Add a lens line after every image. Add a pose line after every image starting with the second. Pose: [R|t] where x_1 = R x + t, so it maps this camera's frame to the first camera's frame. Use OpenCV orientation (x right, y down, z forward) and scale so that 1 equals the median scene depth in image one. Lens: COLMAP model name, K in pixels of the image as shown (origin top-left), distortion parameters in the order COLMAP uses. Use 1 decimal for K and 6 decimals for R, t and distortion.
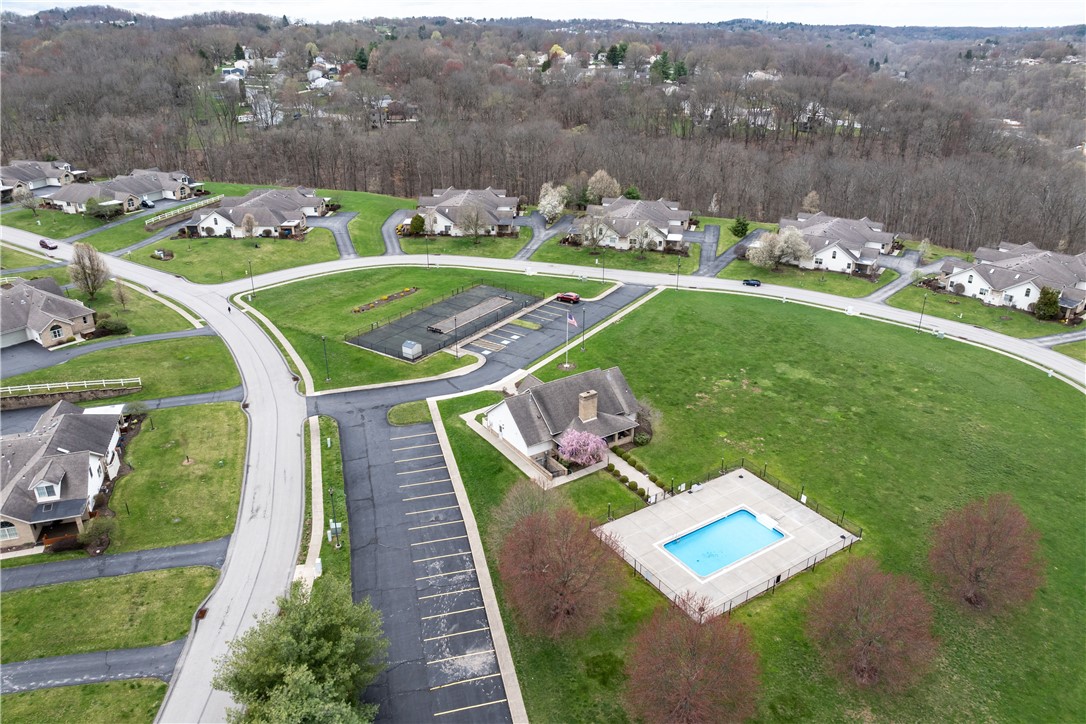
lens RADIAL K [[756.4, 0, 543.1], [0, 756.4, 362.1], [0, 0, 1]] dist [-0.032344, -0.010748]
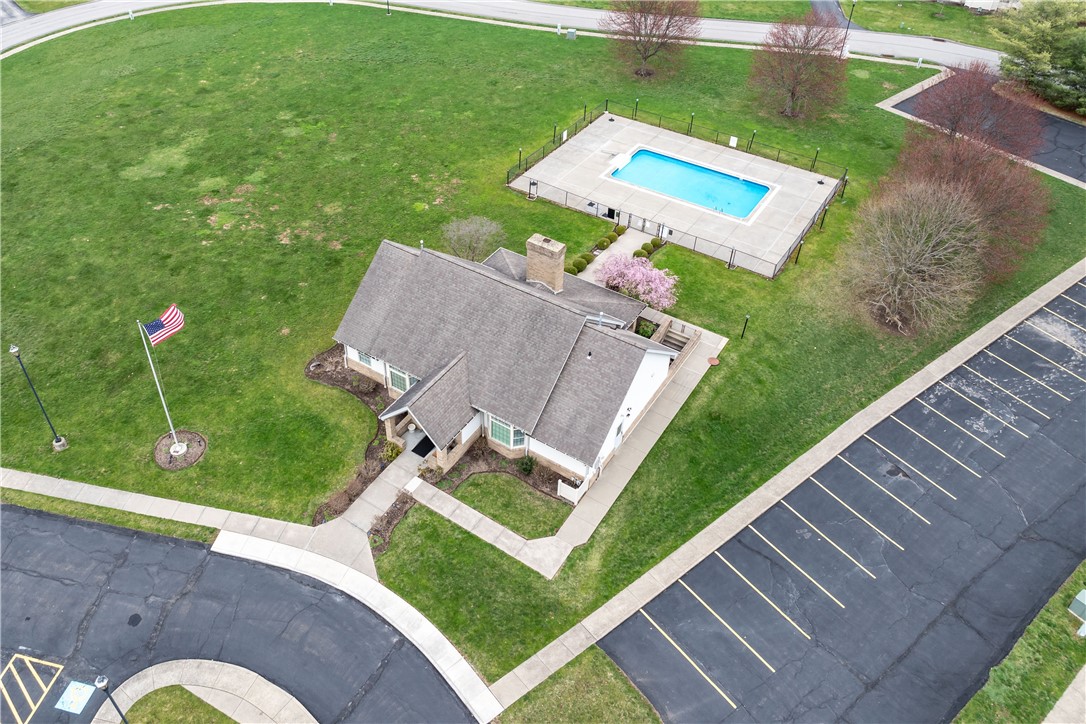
lens RADIAL K [[756.4, 0, 542.9], [0, 756.4, 361.4], [0, 0, 1]] dist [-0.032344, -0.010748]
pose [[-0.379313, -0.649840, 0.658657, -0.370667], [0.375445, 0.542521, 0.751473, -0.336198], [-0.845673, 0.532333, 0.038194, 1.257745]]
